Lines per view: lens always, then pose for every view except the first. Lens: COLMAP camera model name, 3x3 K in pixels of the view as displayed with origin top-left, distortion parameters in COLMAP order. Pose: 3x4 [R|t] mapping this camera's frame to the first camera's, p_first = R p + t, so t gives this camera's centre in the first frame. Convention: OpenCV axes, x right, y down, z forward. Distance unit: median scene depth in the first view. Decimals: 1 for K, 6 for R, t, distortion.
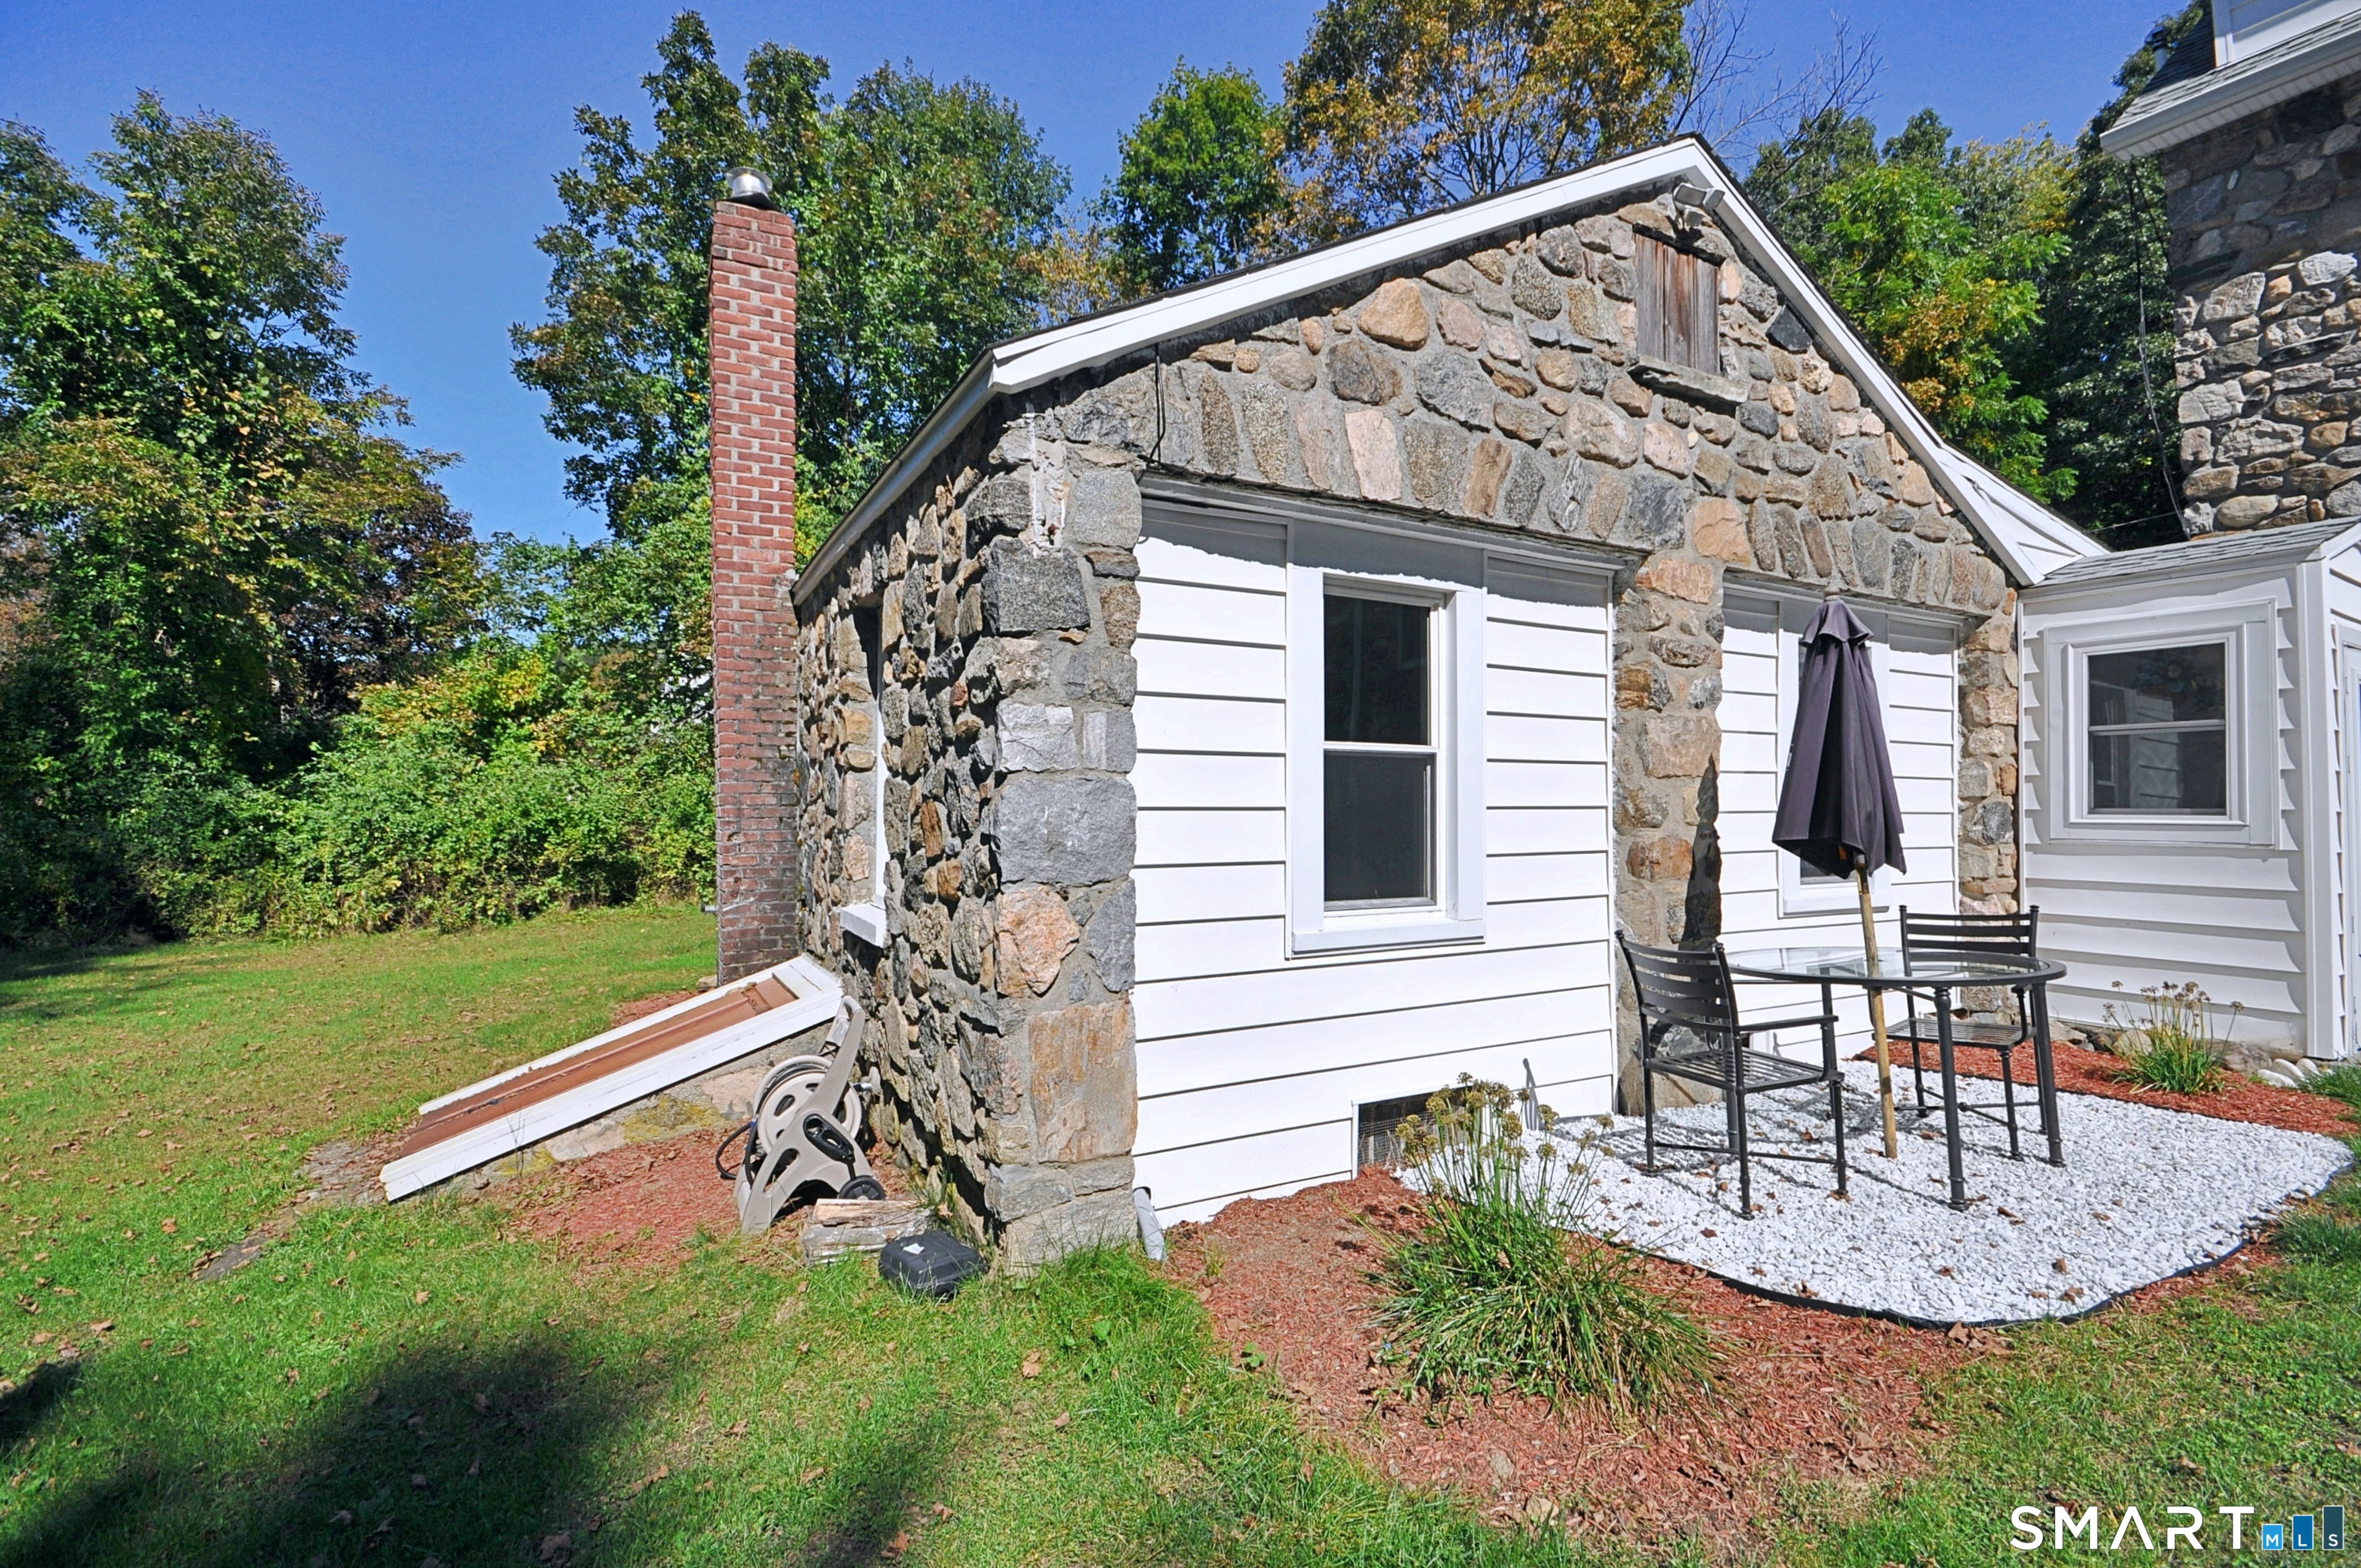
lens RADIAL K [[1032.5, 0, 1186.5], [0, 1032.5, 797.1], [0, 0, 1]] dist [0.006821, -0.011661]
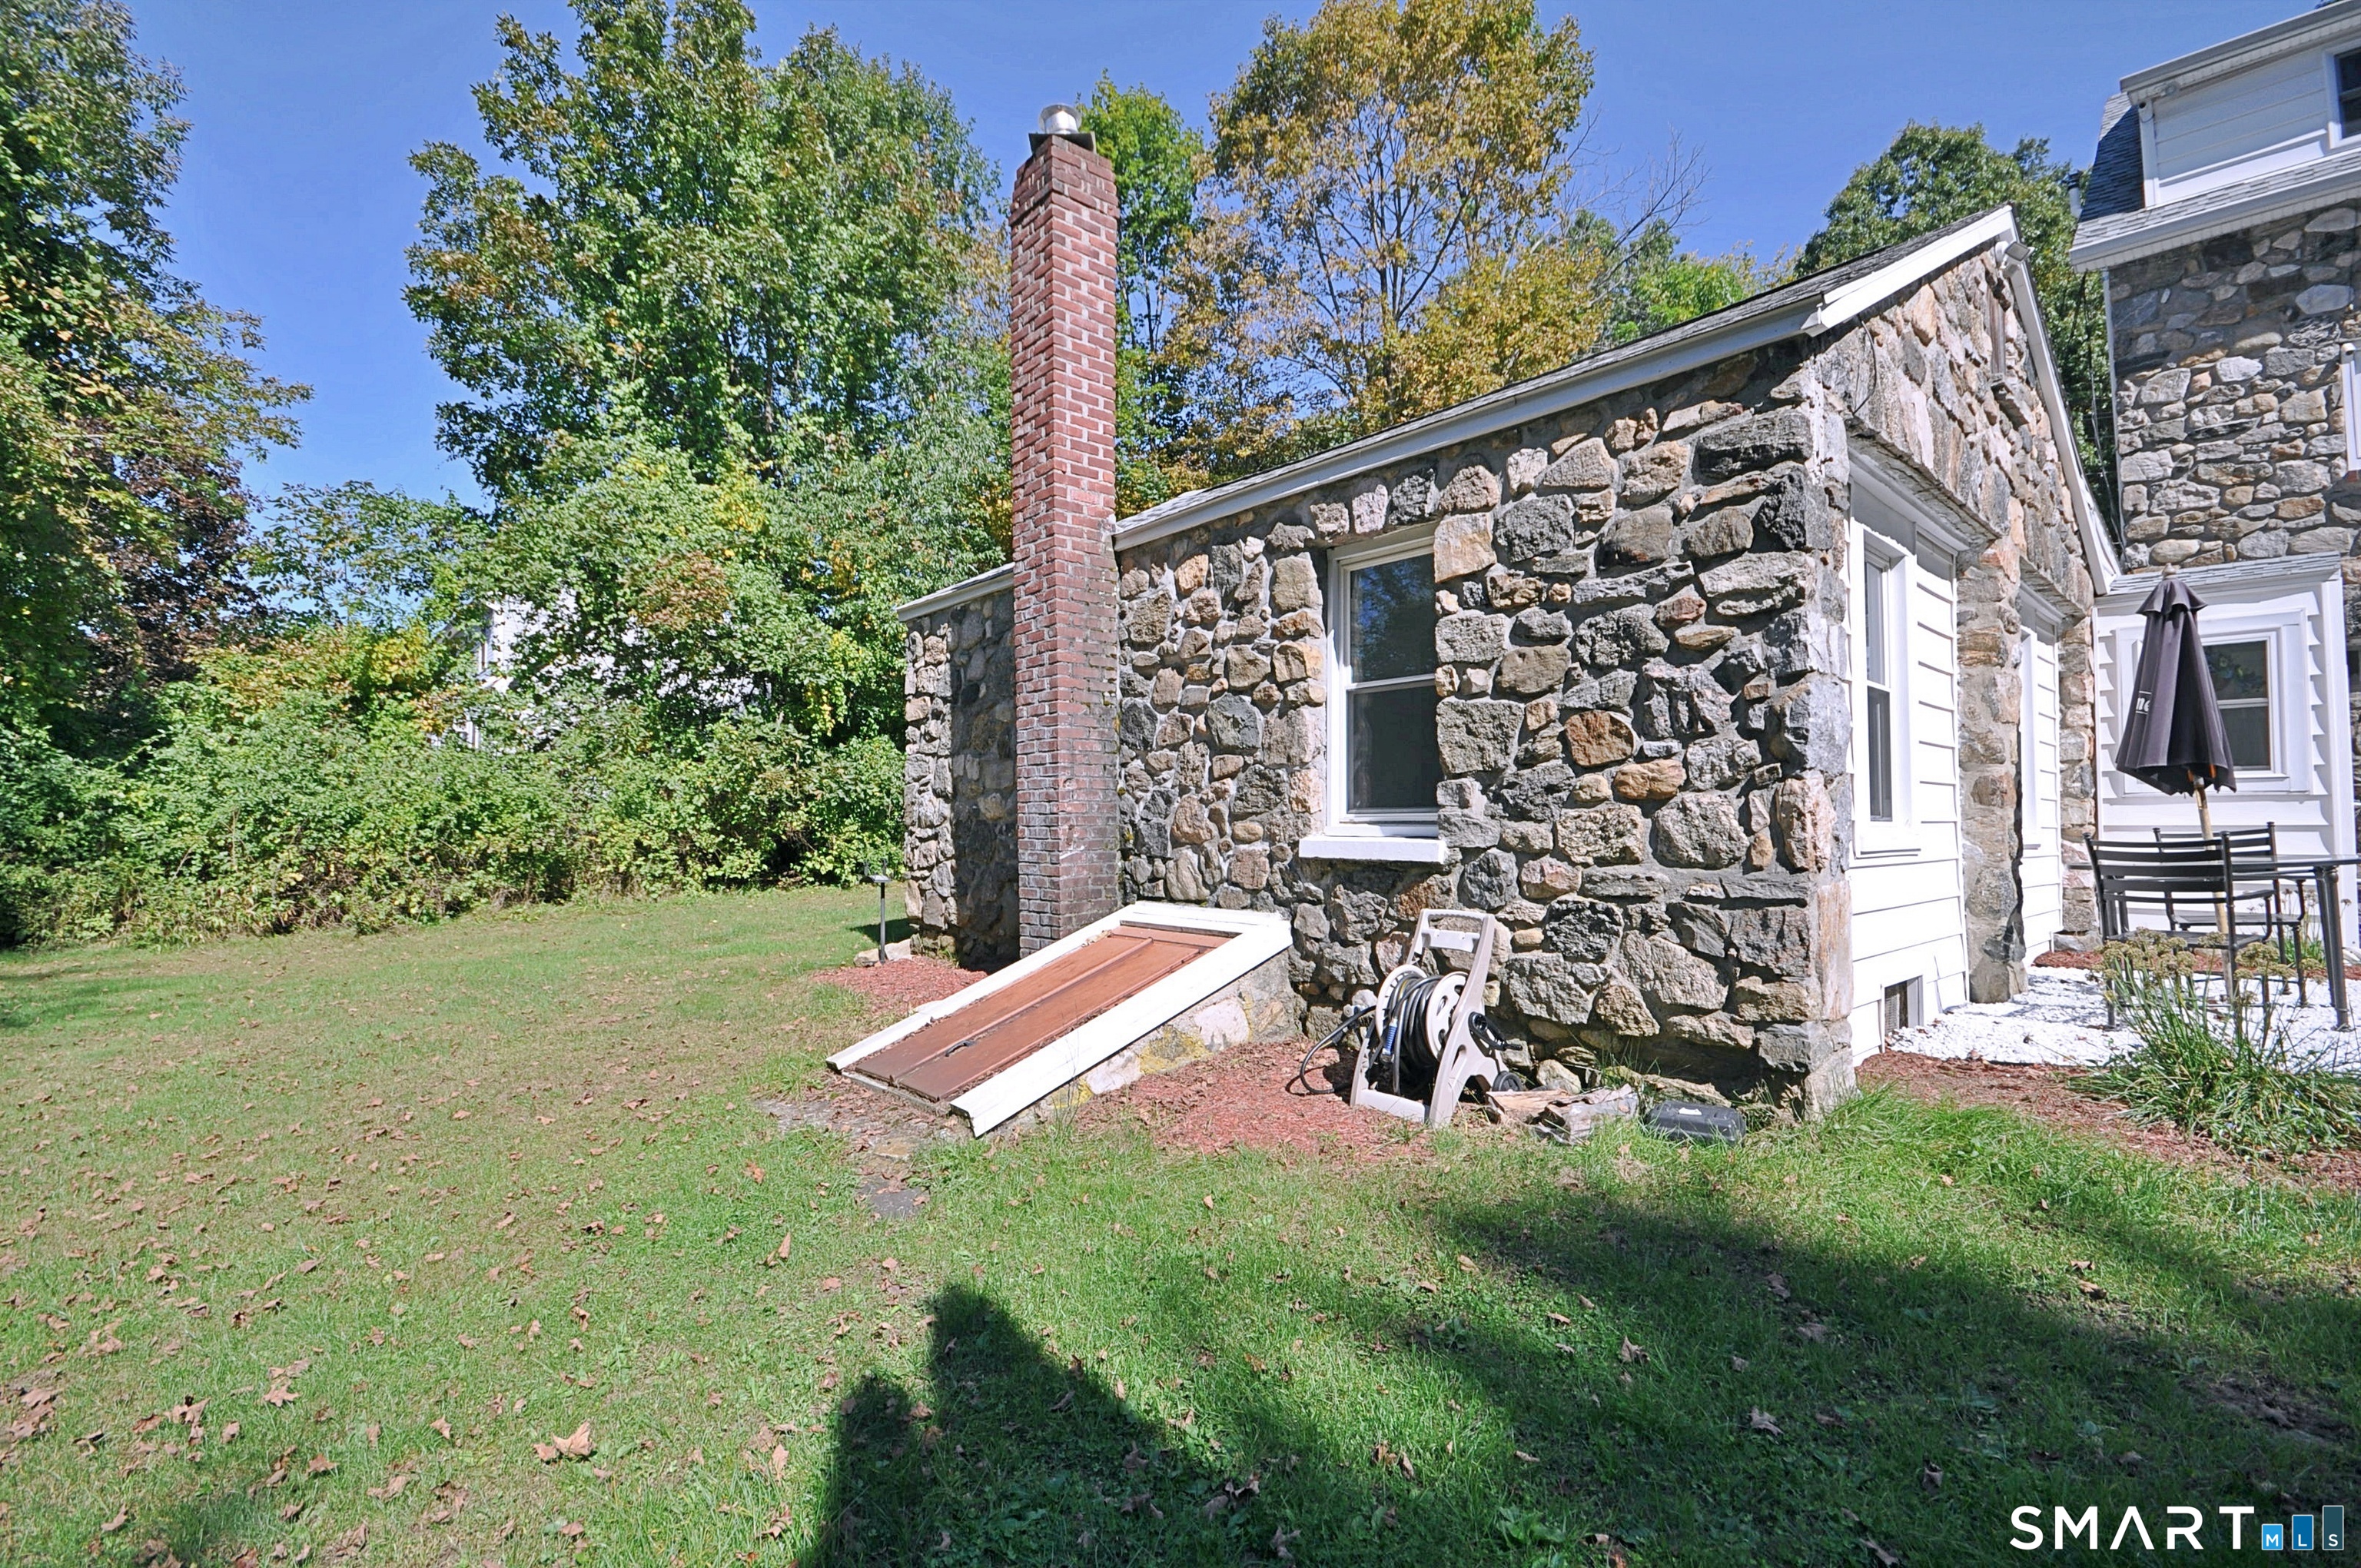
lens RADIAL K [[1012.1, 0, 1263.4], [0, 1012.1, 787.1], [0, 0, 1]] dist [0.003860, -0.009759]
pose [[0.973964, 0.007593, 0.226574, -0.369055], [-0.003415, 0.999817, -0.018827, 0.046414], [-0.226675, 0.017563, 0.973812, 0.023797]]
